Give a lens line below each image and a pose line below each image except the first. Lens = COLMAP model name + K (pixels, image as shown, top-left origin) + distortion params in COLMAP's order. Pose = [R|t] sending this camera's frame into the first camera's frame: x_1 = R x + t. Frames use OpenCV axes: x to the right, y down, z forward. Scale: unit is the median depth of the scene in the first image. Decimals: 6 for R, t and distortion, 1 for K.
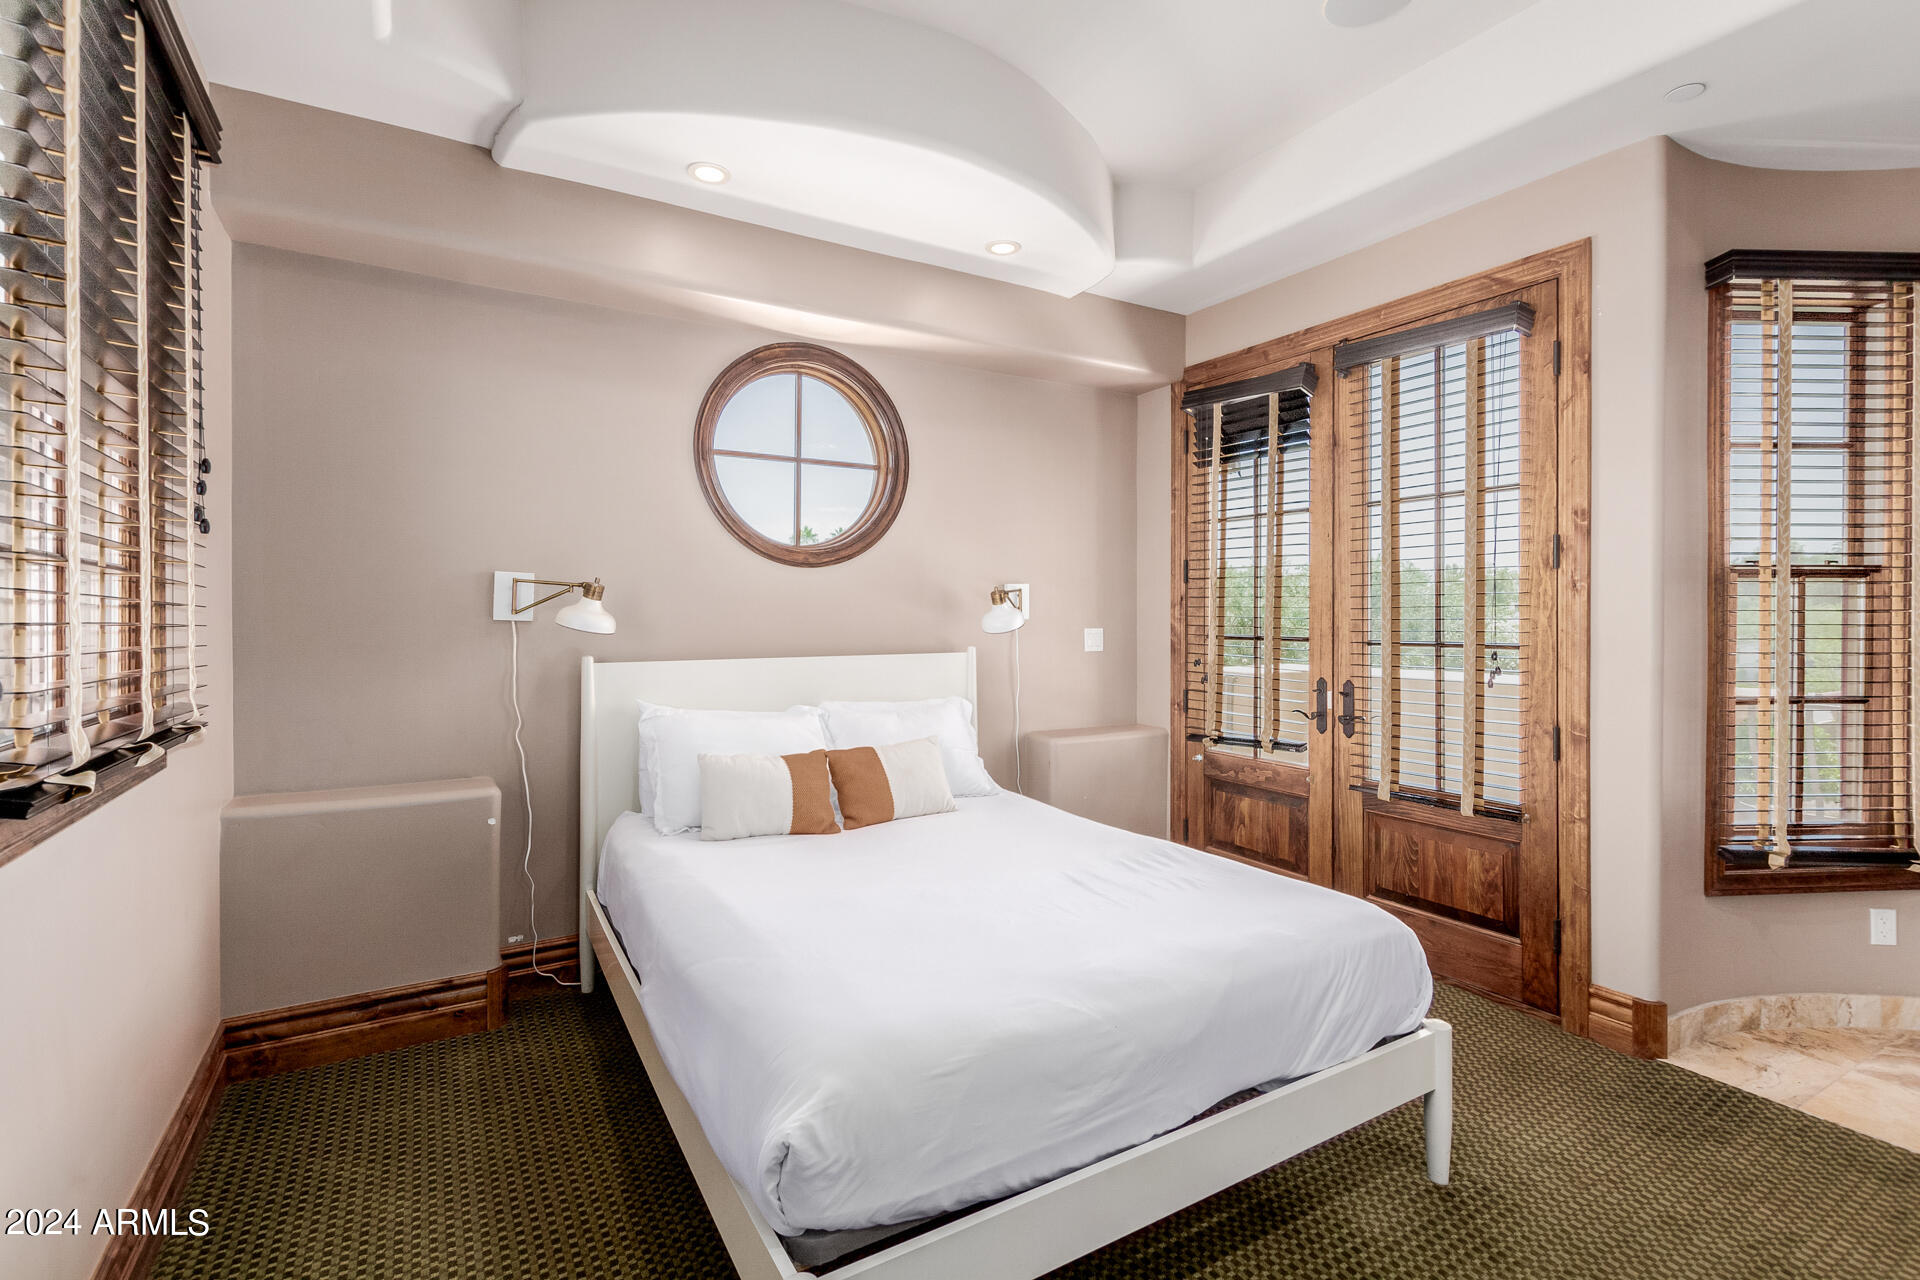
lens RADIAL K [[876.9, 0, 971.3], [0, 876.9, 629.1], [0, 0, 1]] dist [-0.000822, 0.000678]
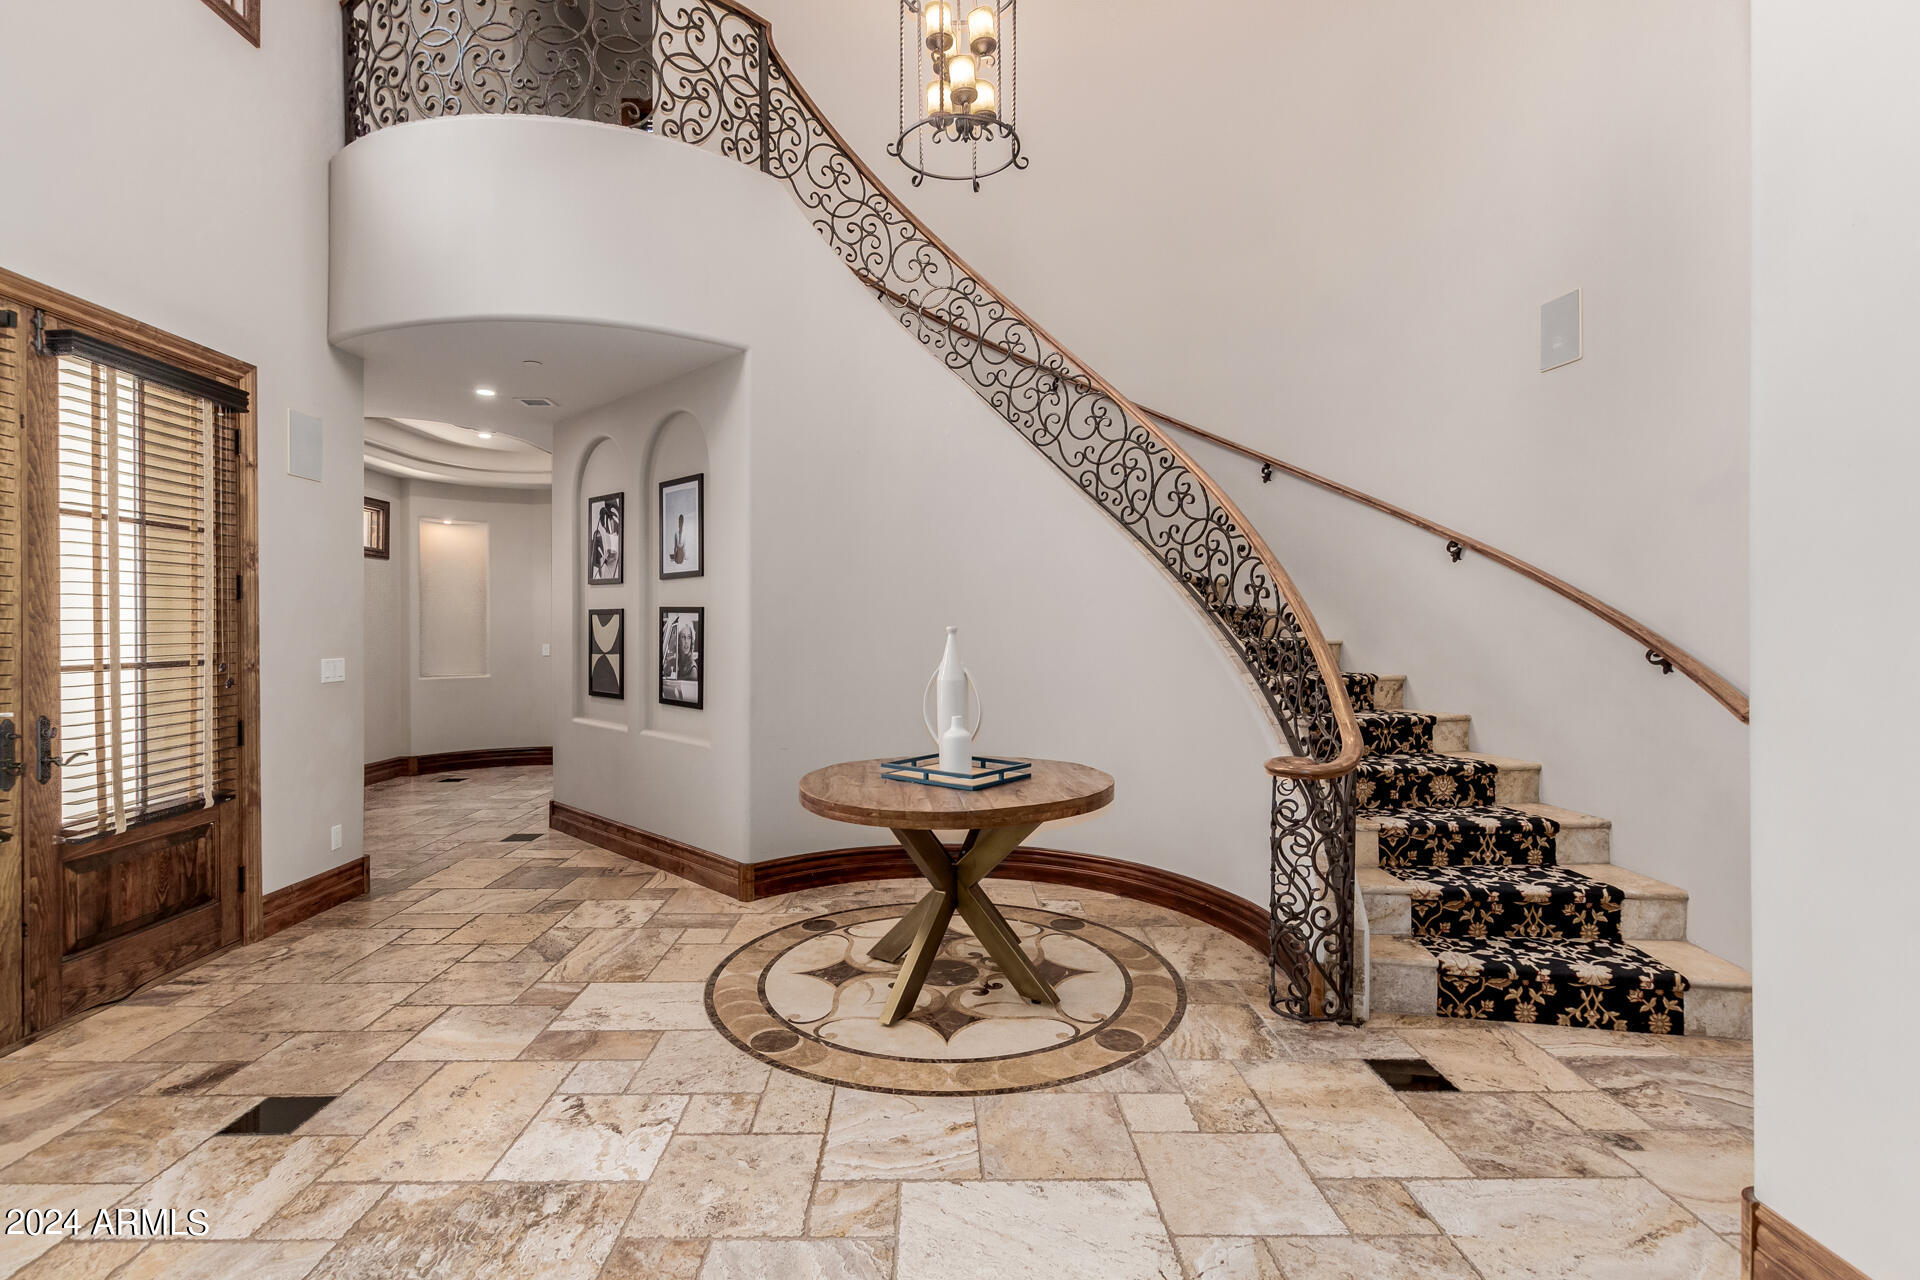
lens RADIAL K [[890.4, 0, 953.0], [0, 890.4, 632.9], [0, 0, 1]] dist [0.014313, -0.004583]
pose [[-0.857711, -0.005625, 0.514101, -0.845715], [0.008570, 0.999645, 0.025234, -0.040106], [-0.514061, 0.026049, -0.857358, 1.425327]]
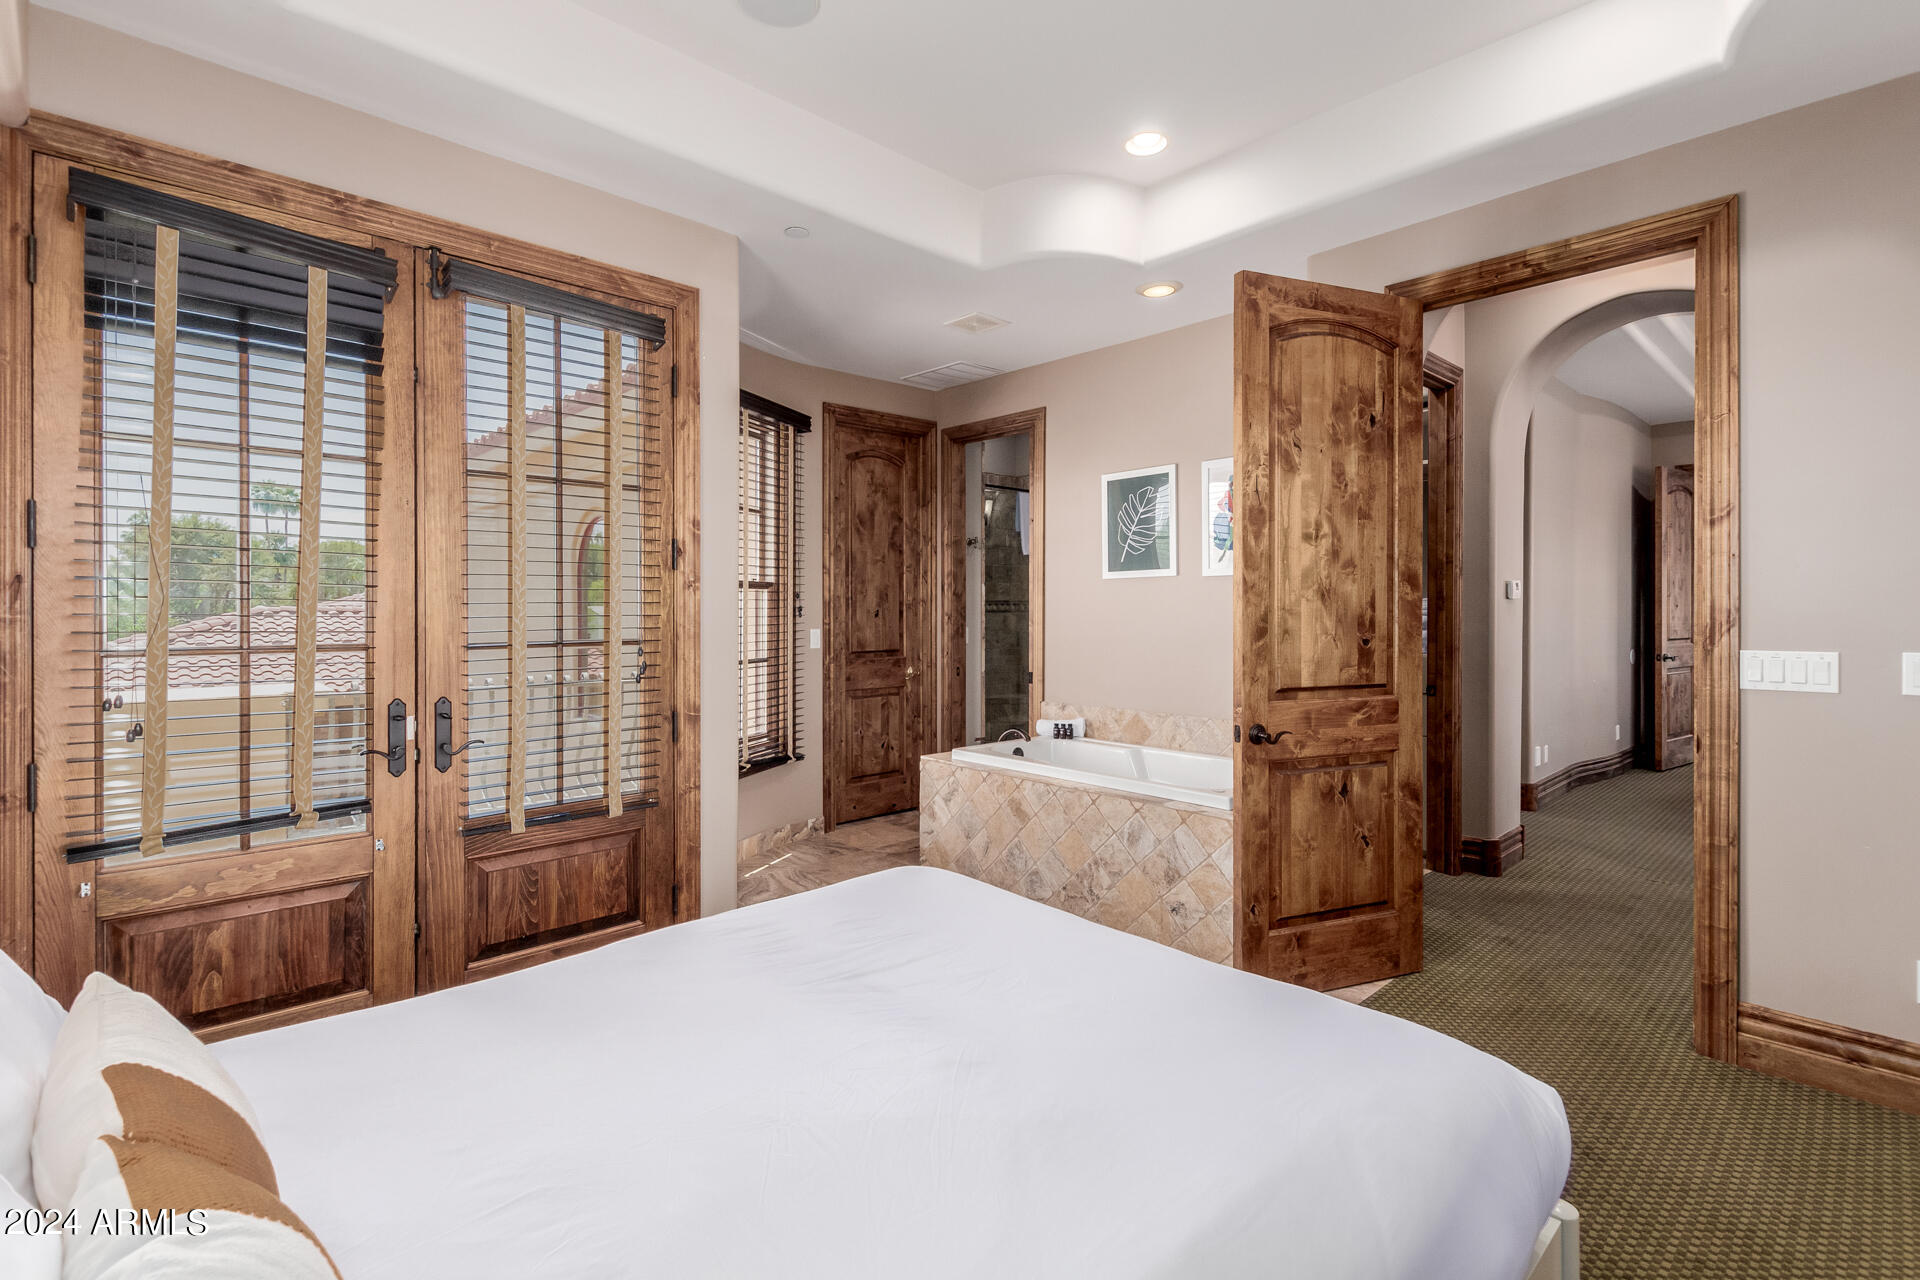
lens RADIAL K [[876.9, 0, 961.8], [0, 876.9, 619.1], [0, 0, 1]] dist [-0.000822, 0.000678]
pose [[-0.207710, -0.016060, 0.978059, -0.430104], [0.010617, 0.999769, 0.018671, -0.020505], [-0.978133, 0.014263, -0.207491, 0.751147]]
